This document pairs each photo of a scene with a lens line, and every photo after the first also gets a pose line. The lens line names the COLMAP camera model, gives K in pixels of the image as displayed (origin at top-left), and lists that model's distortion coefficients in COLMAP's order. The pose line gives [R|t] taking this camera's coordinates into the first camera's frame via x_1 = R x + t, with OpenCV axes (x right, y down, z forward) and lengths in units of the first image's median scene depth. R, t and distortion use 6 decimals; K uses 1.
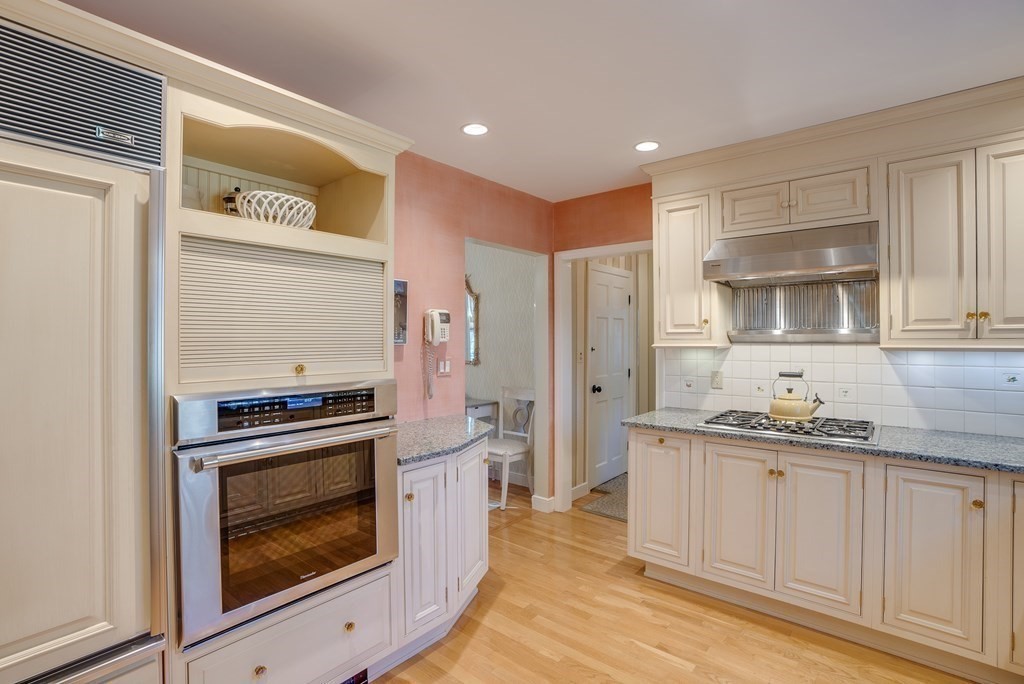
lens RADIAL K [[470.7, 0, 512.0], [0, 470.7, 342.0], [0, 0, 1]] dist [-0.067898, 0.024435]
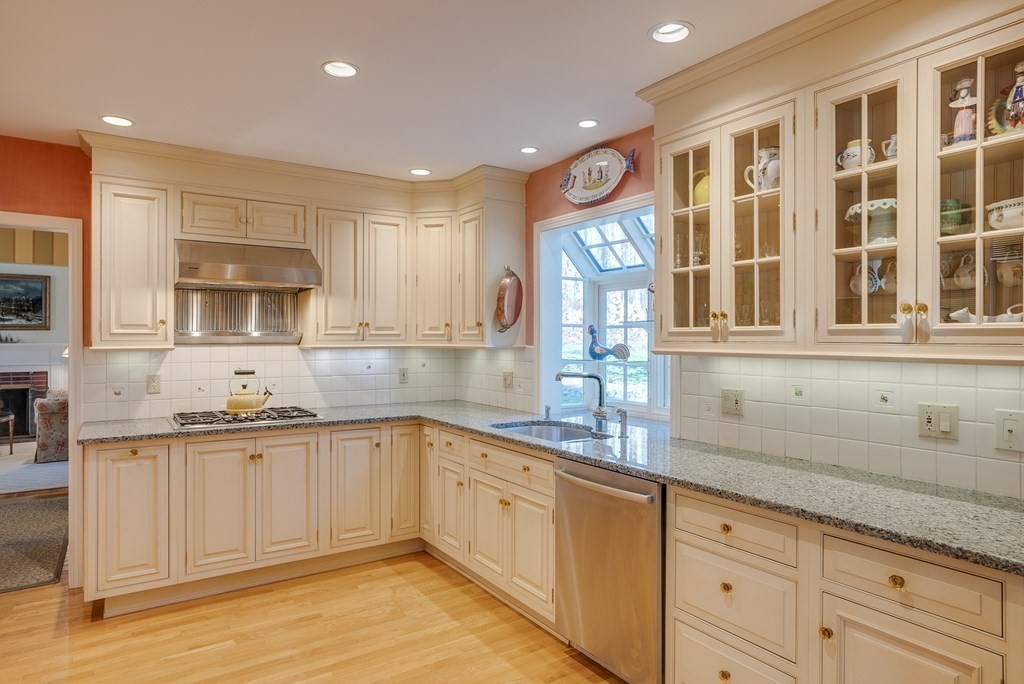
lens RADIAL K [[617.3, 0, 512.0], [0, 617.3, 342.0], [0, 0, 1]] dist [-0.031460, 0.027571]
pose [[0.285413, -0.004267, 0.958395, -0.695803], [0.002981, 0.999989, 0.003565, -0.006890], [-0.958400, 0.001840, 0.285423, -0.055390]]
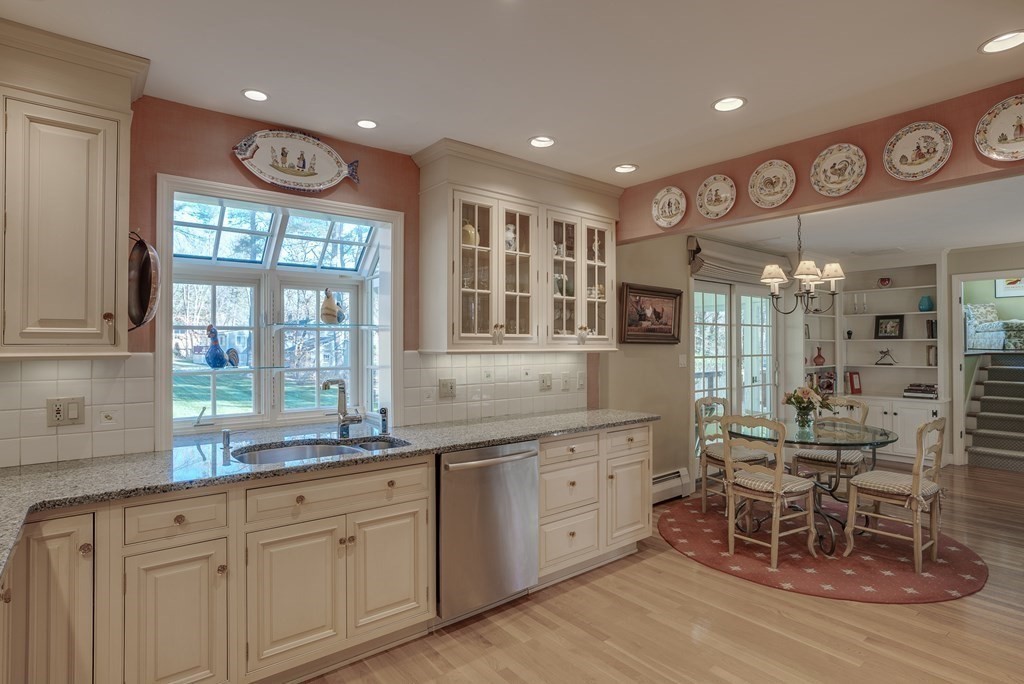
lens RADIAL K [[527.8, 0, 512.0], [0, 527.8, 342.0], [0, 0, 1]] dist [-0.084184, 0.050229]
pose [[-0.981788, 0.003041, 0.189958, 0.114975], [0.003280, 0.999994, 0.000948, -0.008729], [-0.189954, 0.001554, -0.981792, 1.193862]]
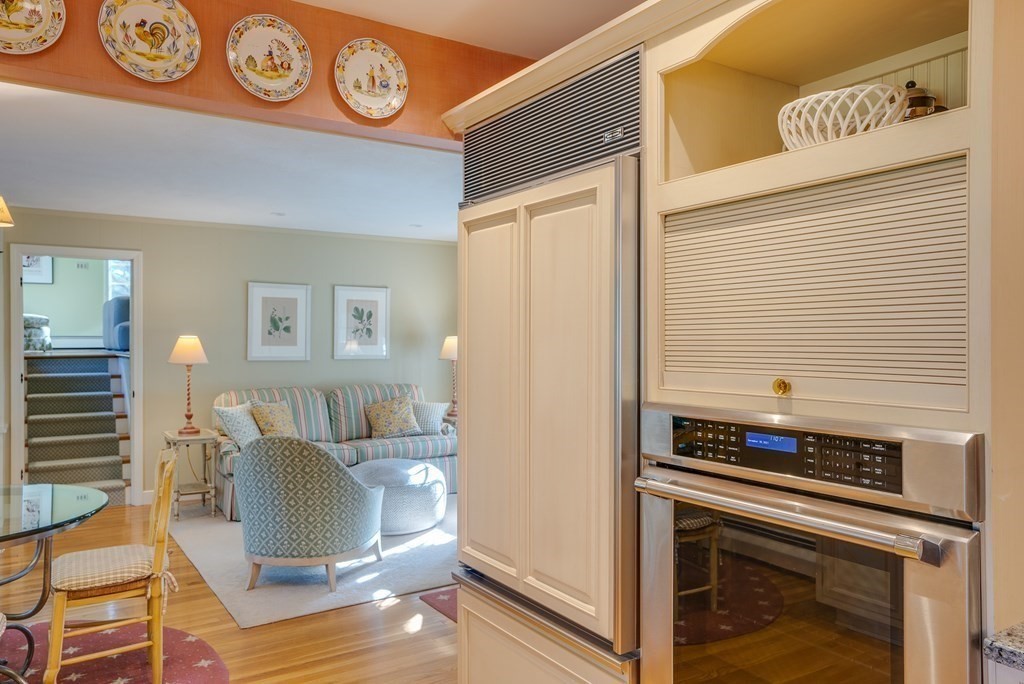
lens RADIAL K [[786.2, 0, 512.0], [0, 786.2, 342.0], [0, 0, 1]] dist [0.089557, 0.000854]
pose [[-0.307818, 0.002846, -0.951441, 0.453755], [-0.002655, 0.999989, 0.003850, -0.001664], [0.951441, 0.003711, -0.307807, 0.704228]]
